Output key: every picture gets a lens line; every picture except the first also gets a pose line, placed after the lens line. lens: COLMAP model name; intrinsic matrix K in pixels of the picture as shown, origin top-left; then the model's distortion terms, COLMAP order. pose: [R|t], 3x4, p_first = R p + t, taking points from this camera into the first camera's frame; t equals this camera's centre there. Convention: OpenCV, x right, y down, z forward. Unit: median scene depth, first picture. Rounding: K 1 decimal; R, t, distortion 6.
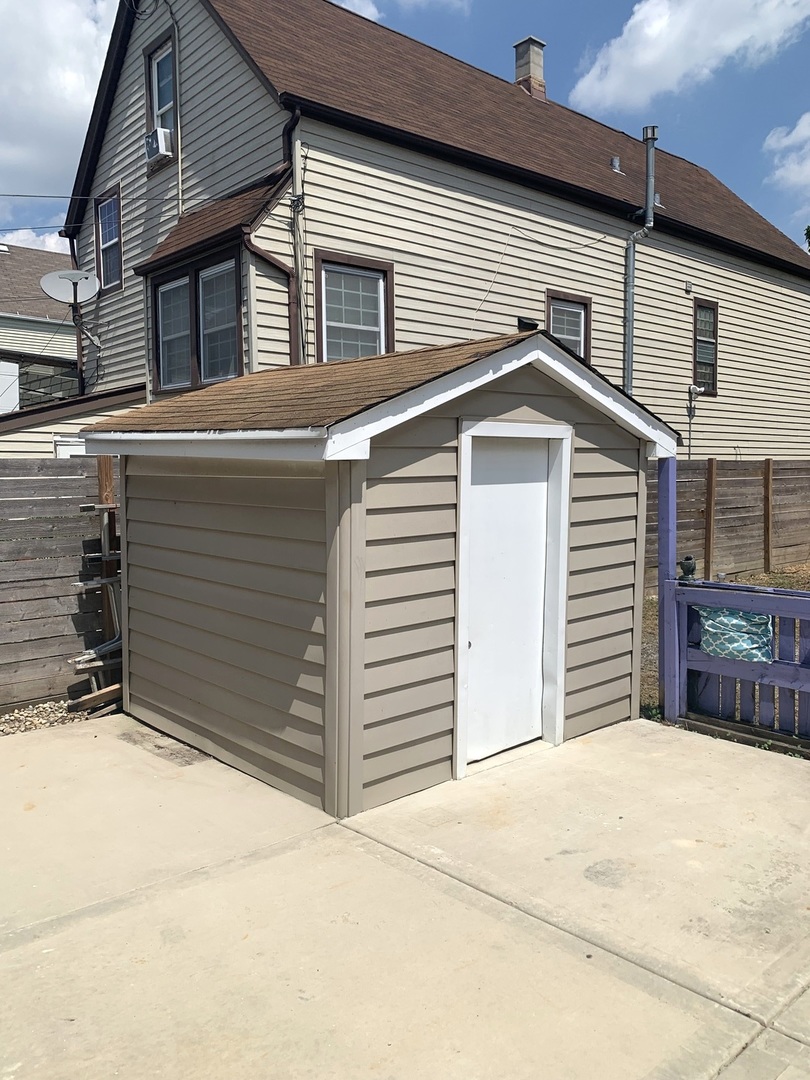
lens RADIAL K [[828.9, 0, 407.9], [0, 828.9, 534.8], [0, 0, 1]] dist [0.043769, -0.074949]
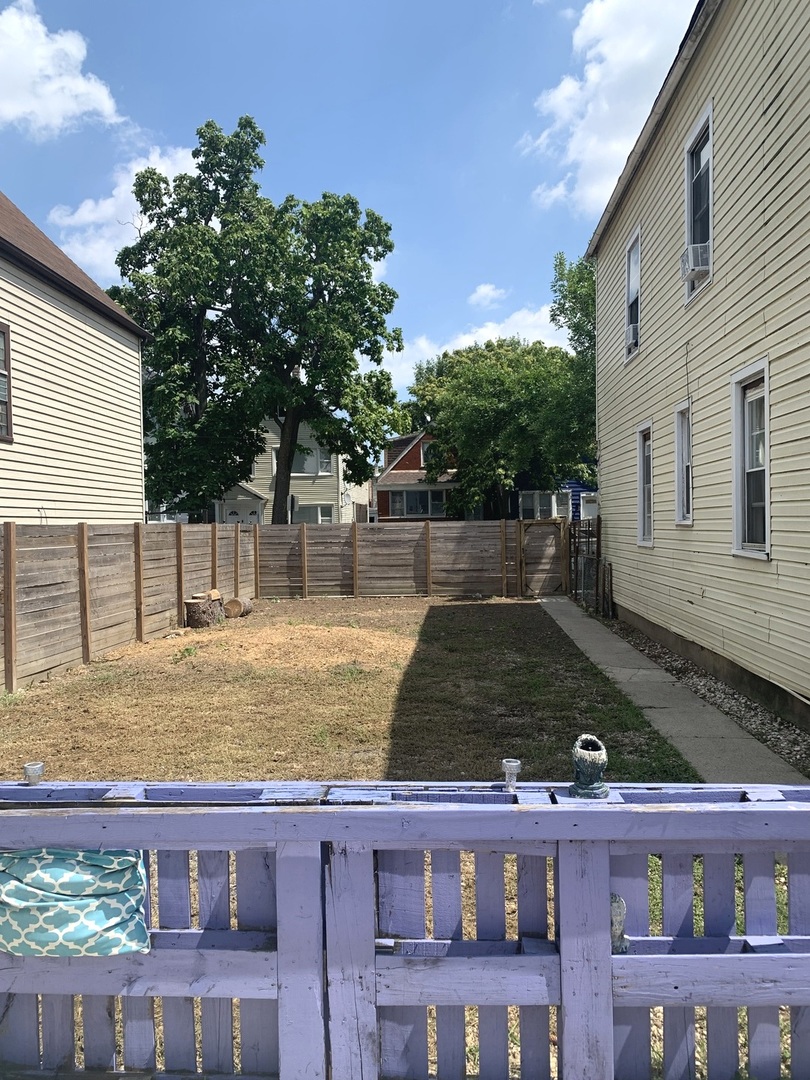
lens RADIAL K [[828.9, 0, 407.9], [0, 828.9, 534.8], [0, 0, 1]] dist [0.043769, -0.074949]
pose [[0.702679, -0.009057, 0.711449, 0.081764], [0.064213, 0.996646, -0.050733, -0.018785], [-0.708604, 0.081333, 0.700904, 0.217423]]
